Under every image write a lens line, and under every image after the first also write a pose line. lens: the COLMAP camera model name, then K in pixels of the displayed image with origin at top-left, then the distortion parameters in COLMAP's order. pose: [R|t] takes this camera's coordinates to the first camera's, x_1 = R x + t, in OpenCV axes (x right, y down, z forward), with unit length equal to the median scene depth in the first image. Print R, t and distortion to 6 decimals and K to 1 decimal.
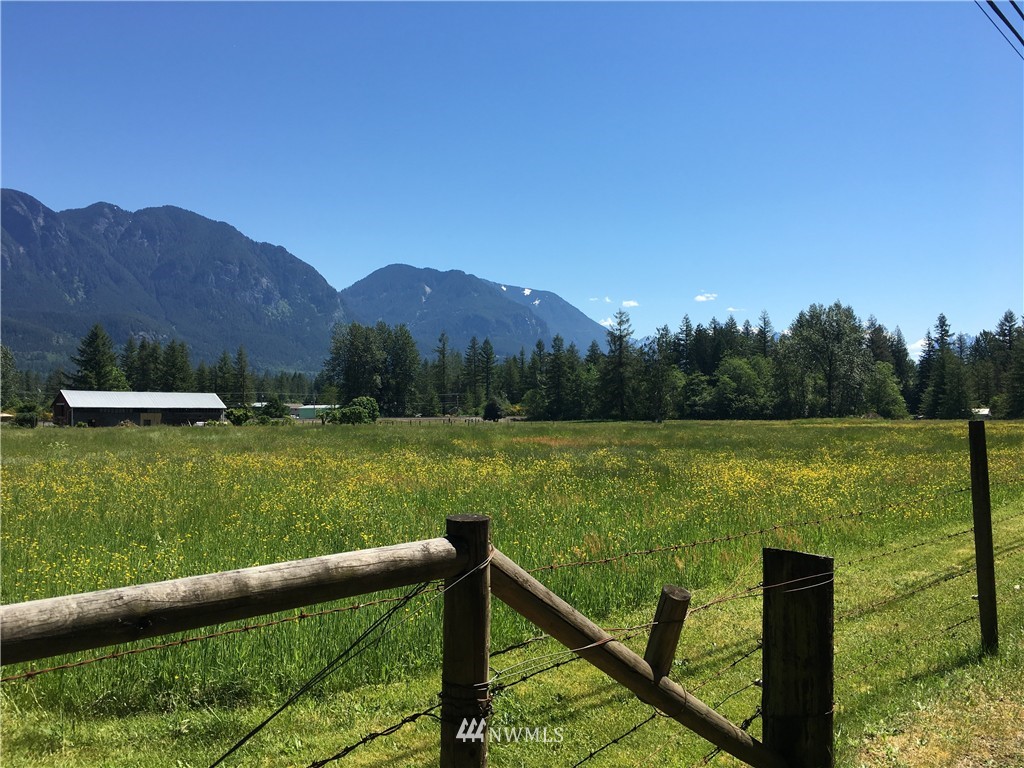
lens RADIAL K [[868.7, 0, 507.3], [0, 868.7, 381.2], [0, 0, 1]] dist [0.079666, -0.110710]
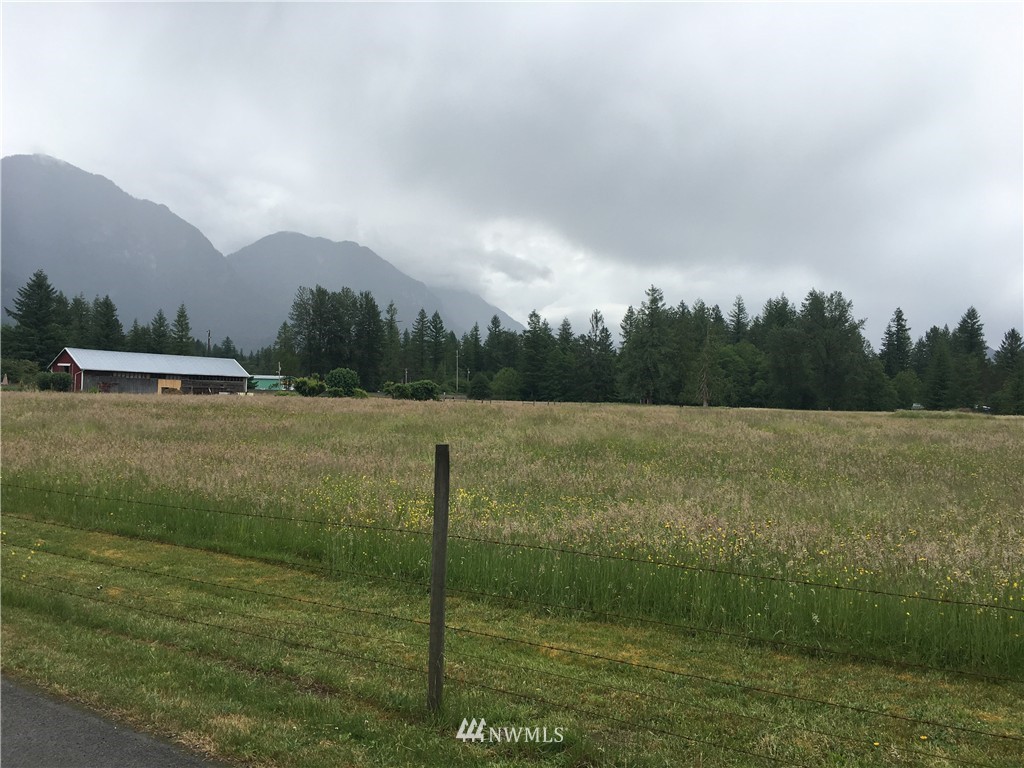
lens RADIAL K [[868.7, 0, 510.7], [0, 868.7, 385.1], [0, 0, 1]] dist [0.079666, -0.110710]
pose [[0.991216, 0.036244, 0.127192, -0.565735], [-0.040001, 0.998832, 0.027102, 0.017908], [-0.126062, -0.031952, 0.991508, 0.382323]]
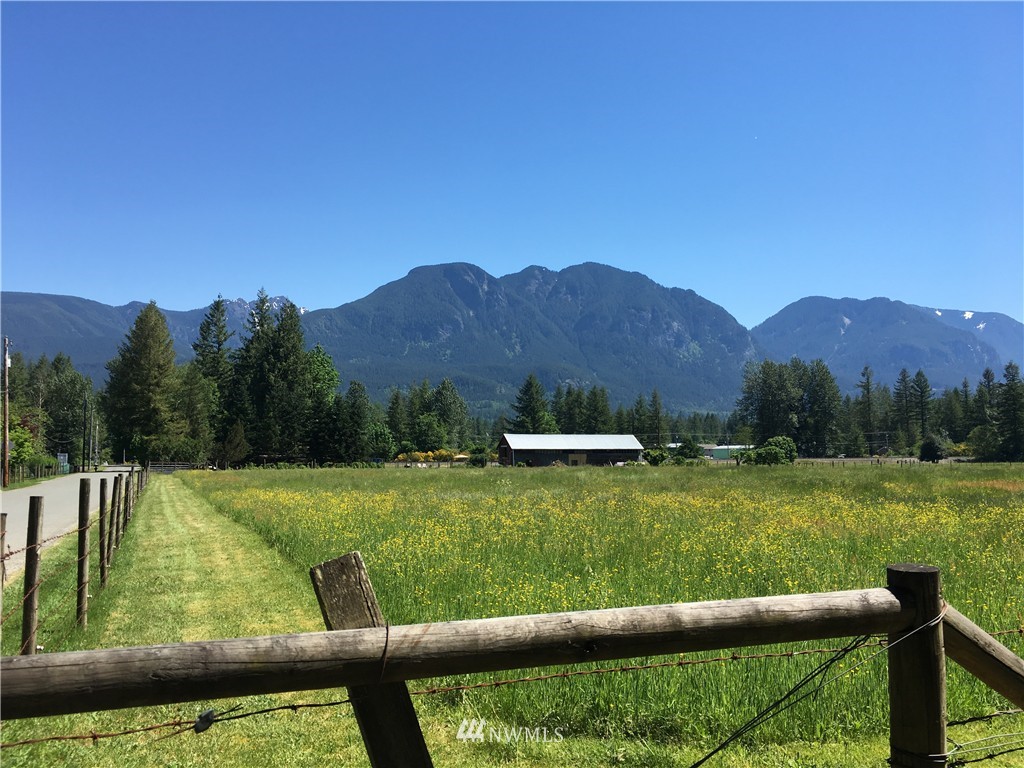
lens RADIAL K [[868.7, 0, 511.7], [0, 868.7, 380.4], [0, 0, 1]] dist [0.079666, -0.110710]
pose [[0.896000, -0.042298, -0.442036, -0.001099], [0.021373, 0.998407, -0.052213, 0.000108], [0.443540, 0.037335, 0.895477, -0.002800]]
